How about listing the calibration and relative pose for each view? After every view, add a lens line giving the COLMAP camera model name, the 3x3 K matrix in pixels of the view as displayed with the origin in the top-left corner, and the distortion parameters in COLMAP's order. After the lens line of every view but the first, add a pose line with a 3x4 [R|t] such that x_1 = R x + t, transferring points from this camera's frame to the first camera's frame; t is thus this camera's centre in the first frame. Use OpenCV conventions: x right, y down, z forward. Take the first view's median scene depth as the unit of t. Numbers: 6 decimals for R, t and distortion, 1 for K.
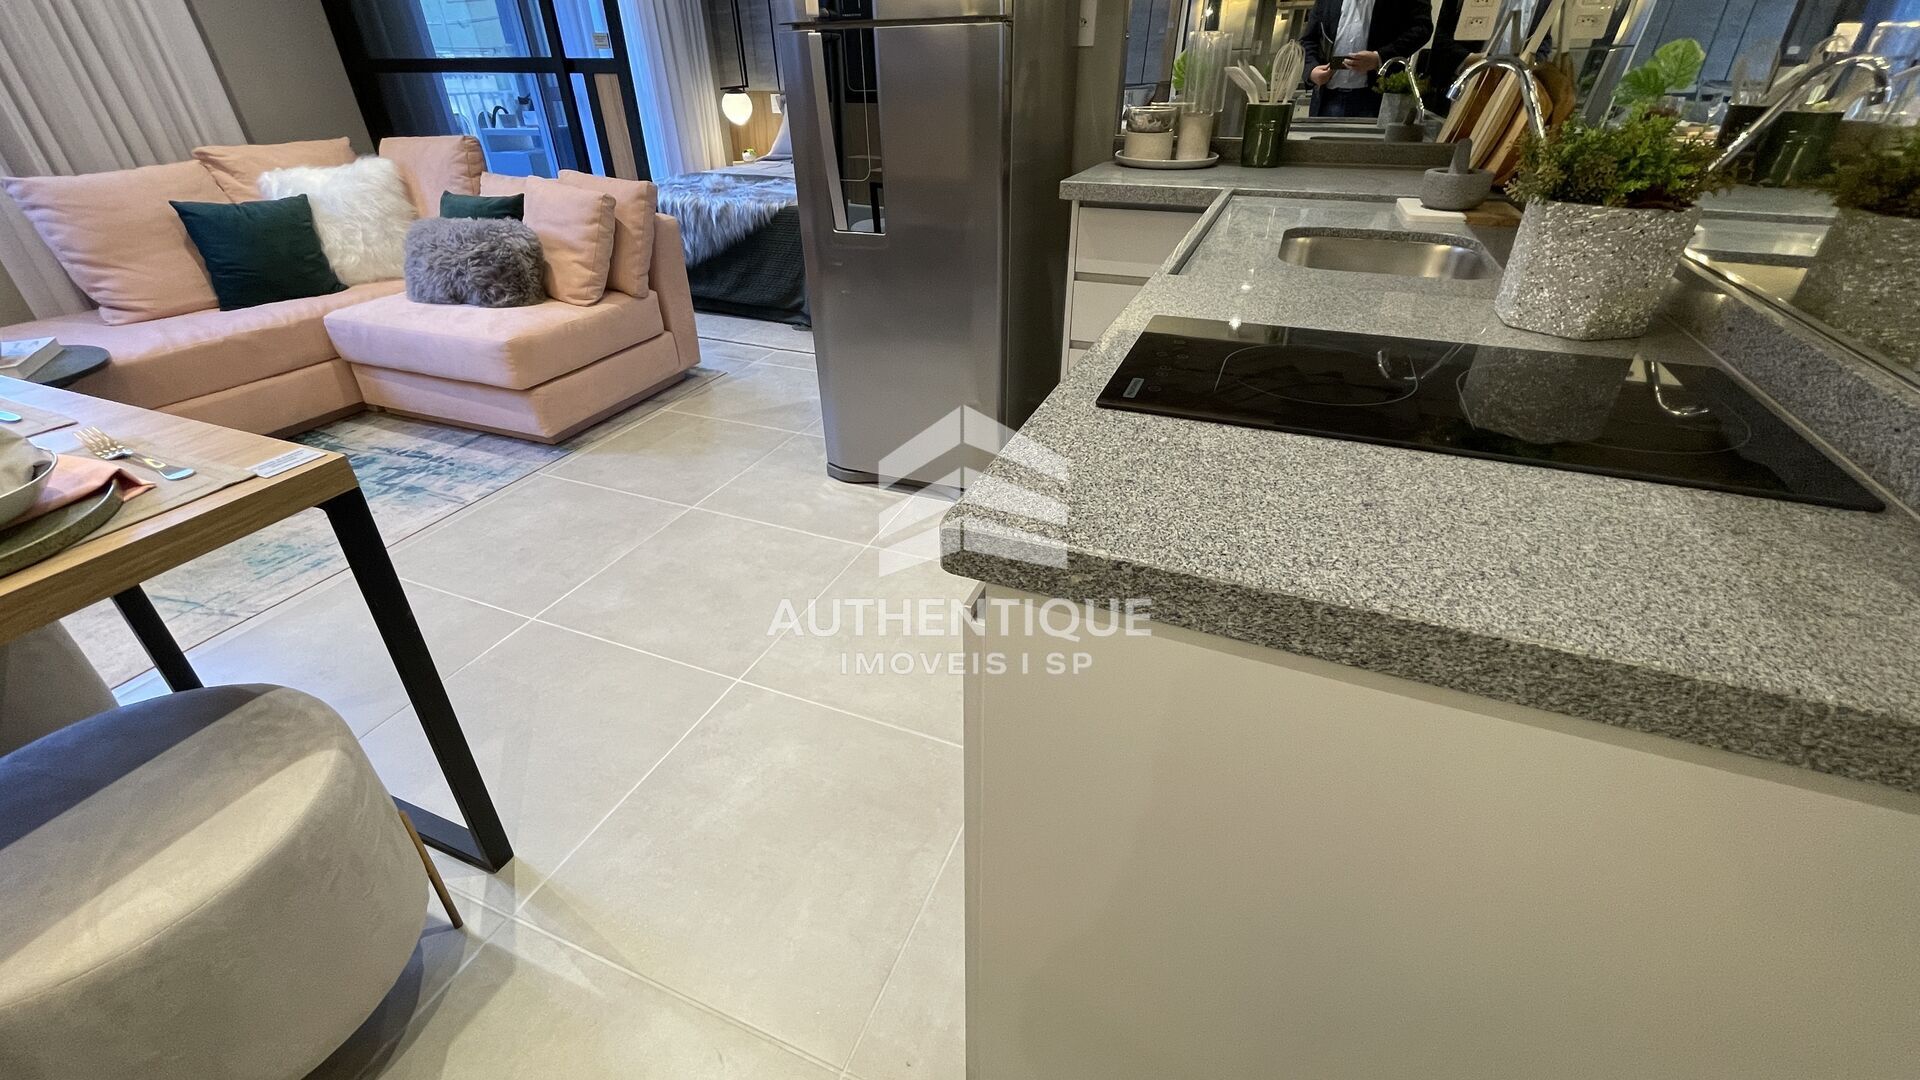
lens RADIAL K [[780.4, 0, 958.4], [0, 780.4, 544.5], [0, 0, 1]] dist [-0.002552, 0.000067]
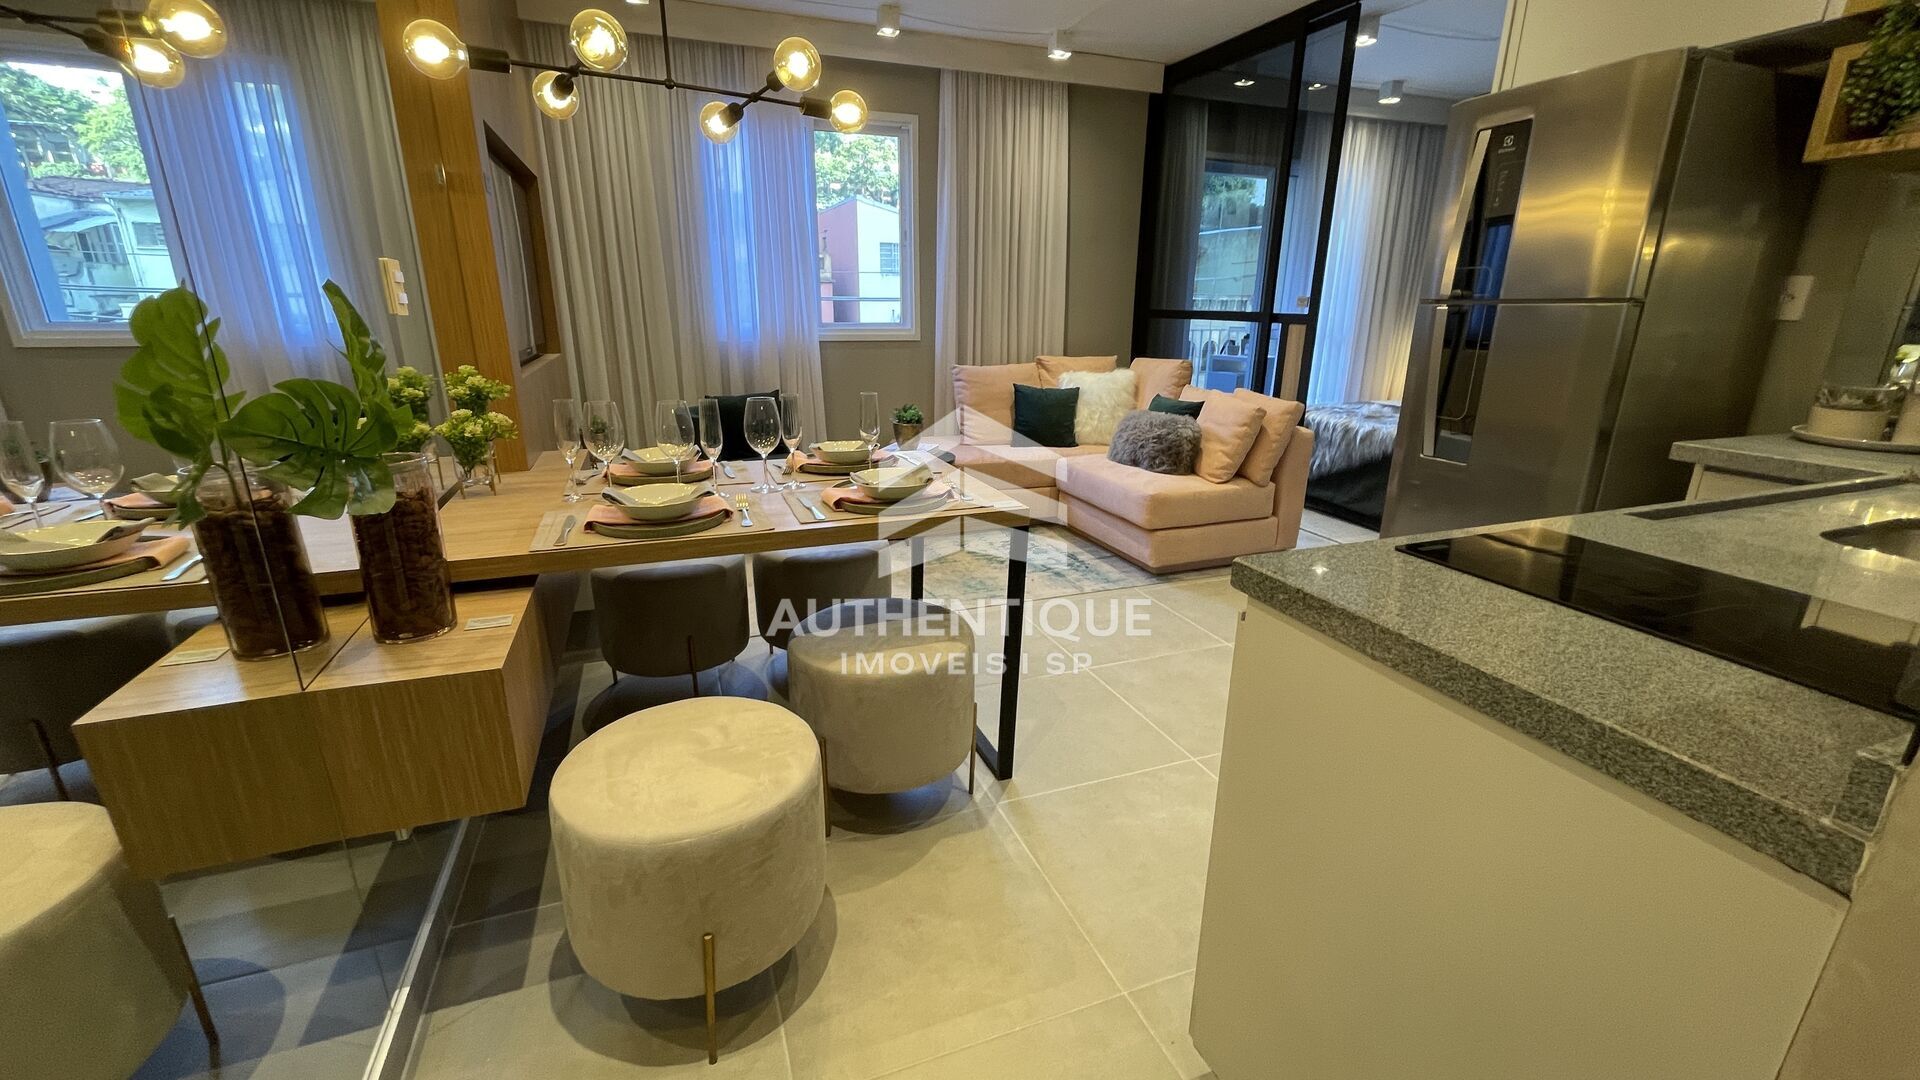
lens RADIAL K [[780.4, 0, 958.3], [0, 780.4, 545.2], [0, 0, 1]] dist [-0.002552, 0.000067]
pose [[0.679775, 0.228786, -0.696824, 0.076287], [-0.396175, 0.914105, -0.086357, 0.033886], [0.617213, 0.334768, 0.712024, -0.075426]]
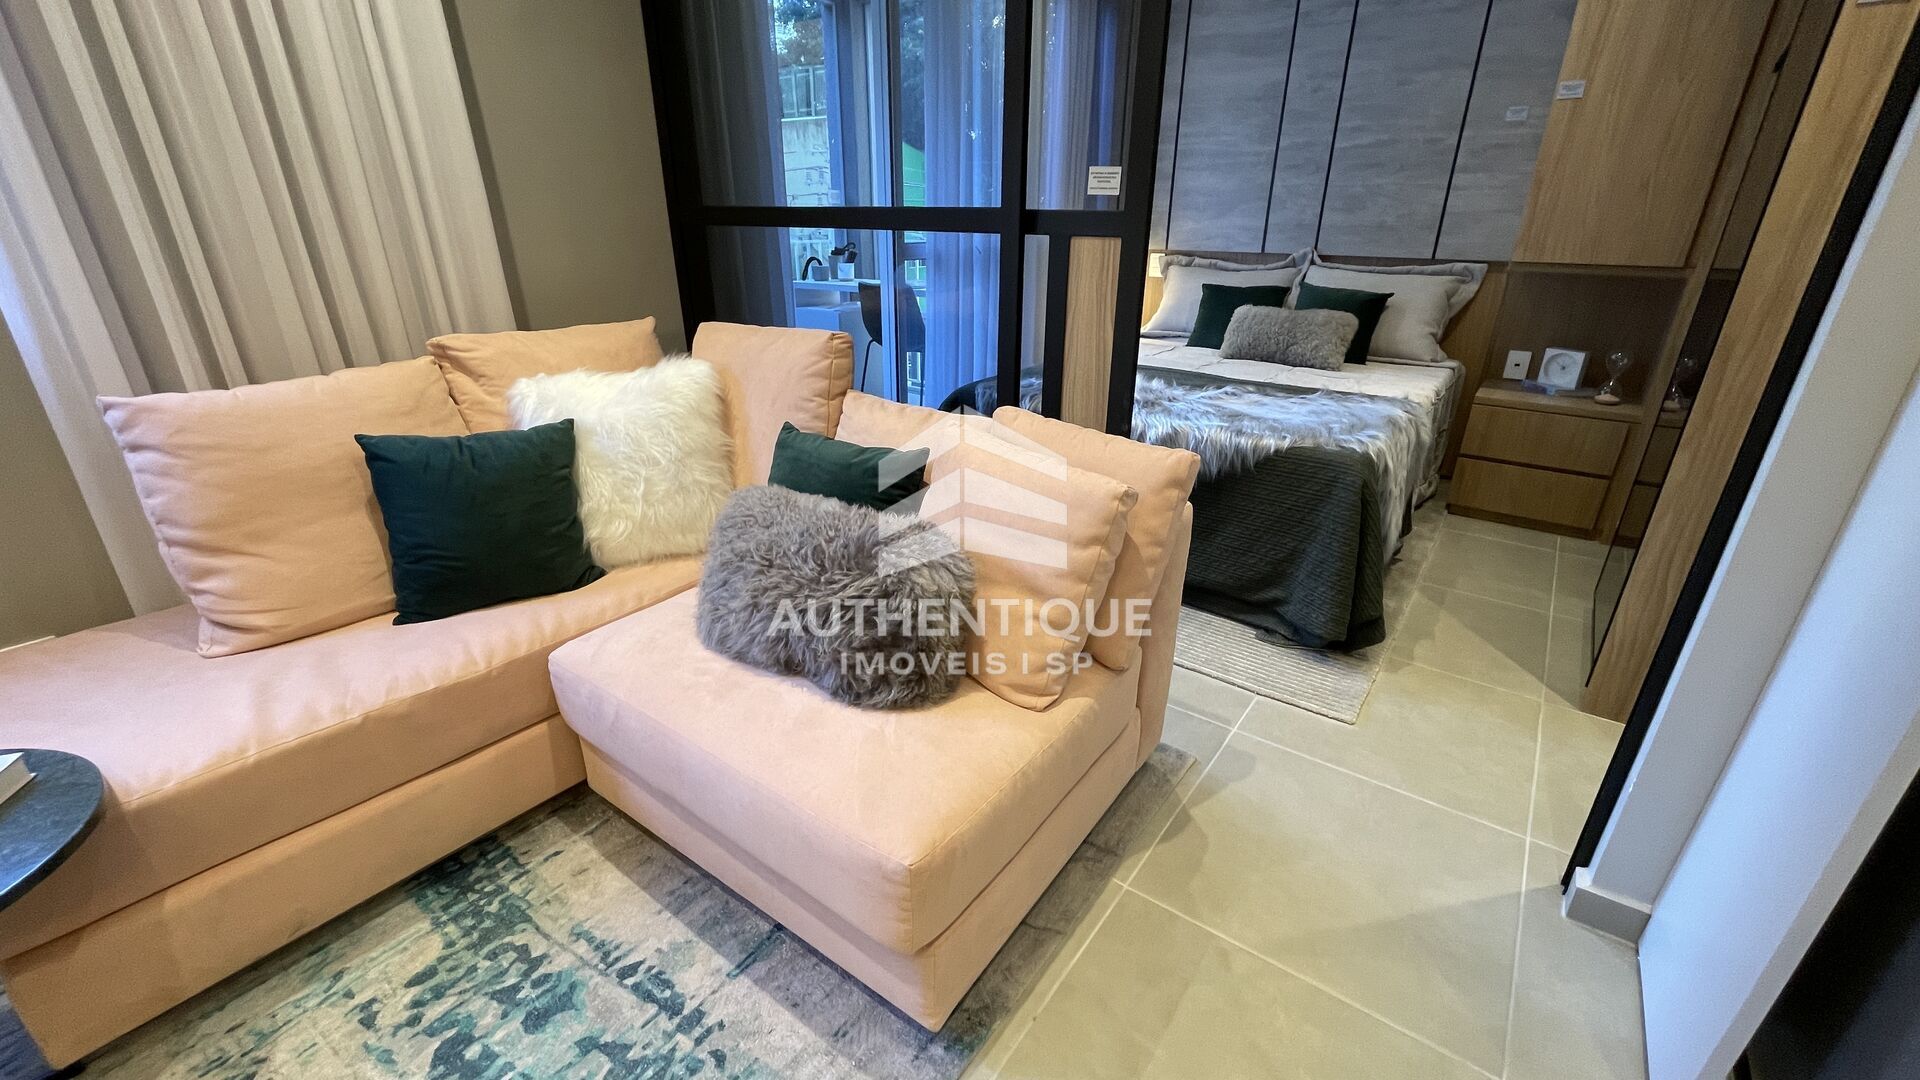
lens RADIAL K [[780.4, 0, 960.2], [0, 780.4, 544.2], [0, 0, 1]] dist [-0.002552, 0.000067]
pose [[0.968164, 0.107753, -0.225938, -0.201465], [-0.140407, 0.981012, -0.133797, -0.156296], [0.207231, 0.161260, 0.964910, 0.248368]]
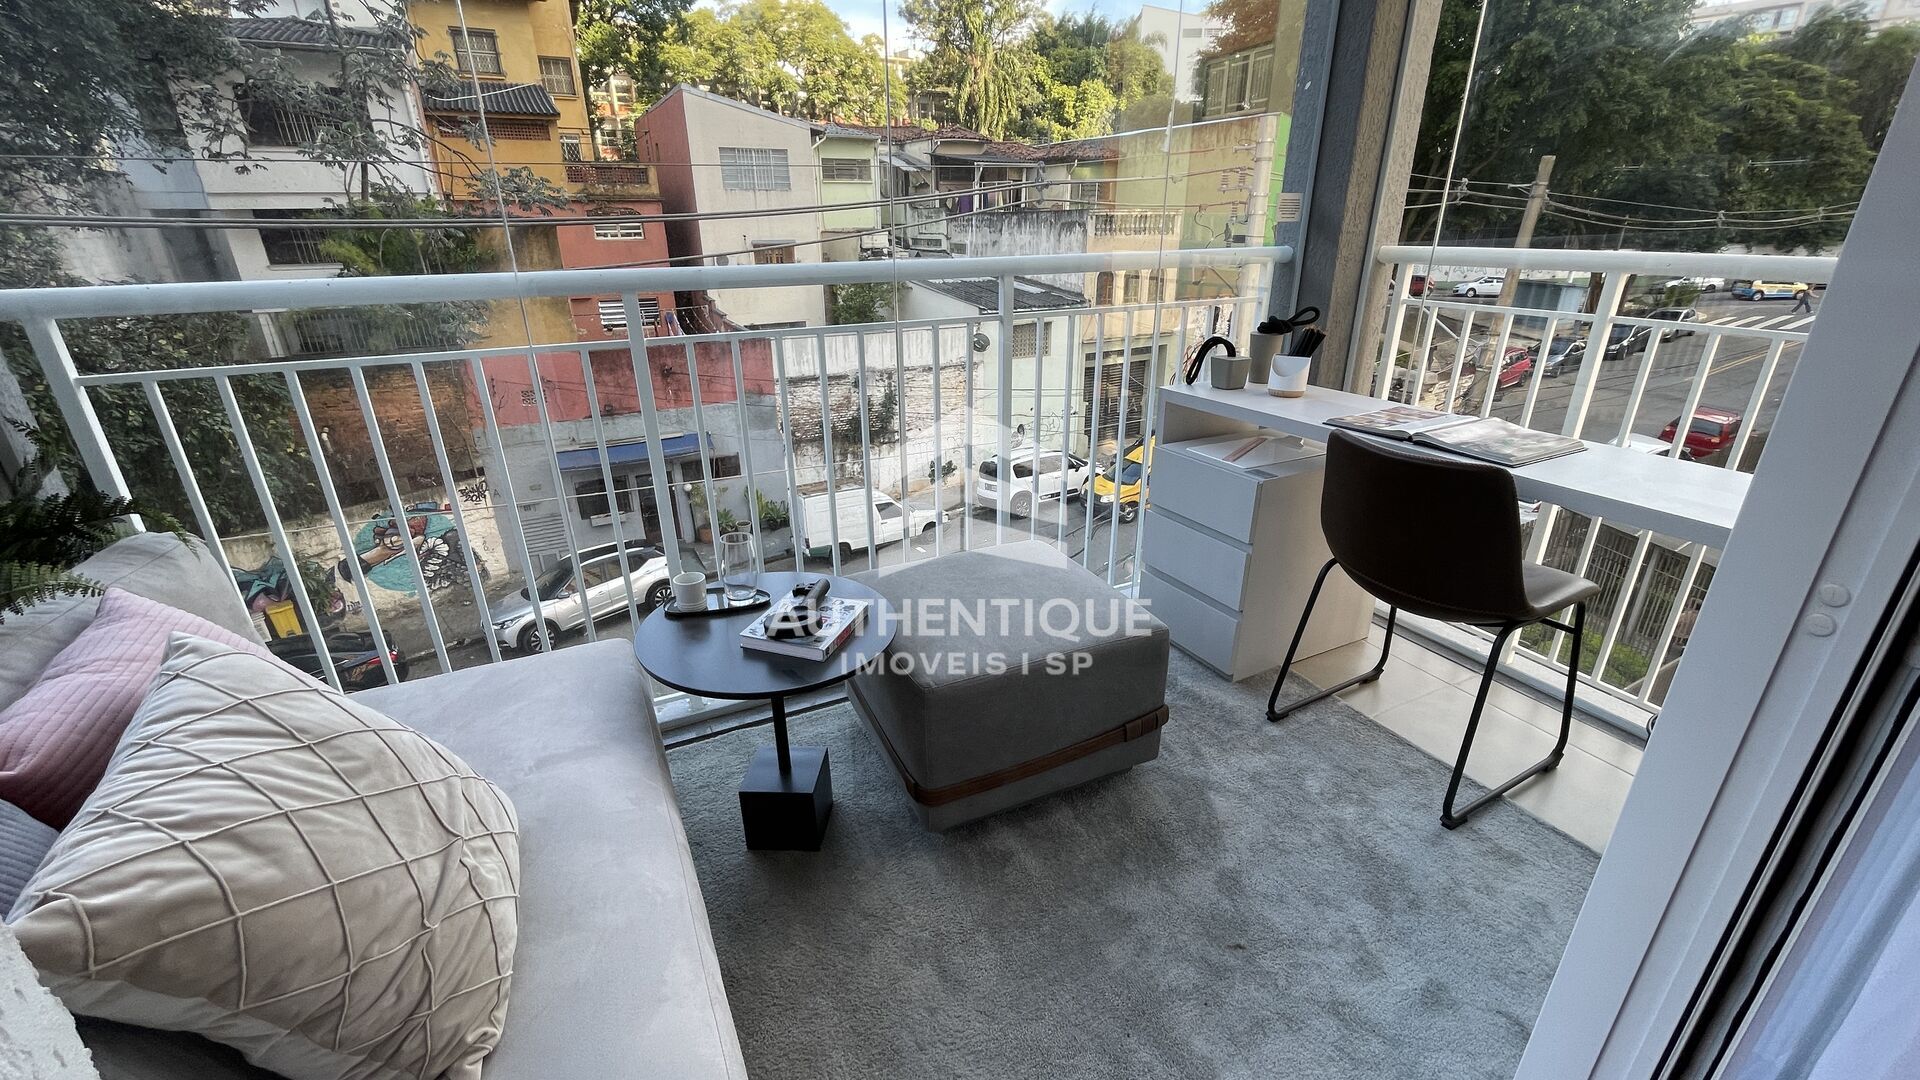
lens RADIAL K [[780.4, 0, 956.2], [0, 780.4, 546.8], [0, 0, 1]] dist [-0.002552, 0.000067]
pose [[0.747895, 0.253464, -0.613522, -0.413909], [-0.344779, 0.938113, -0.032730, -0.398281], [0.567257, 0.236008, 0.788999, 0.624359]]
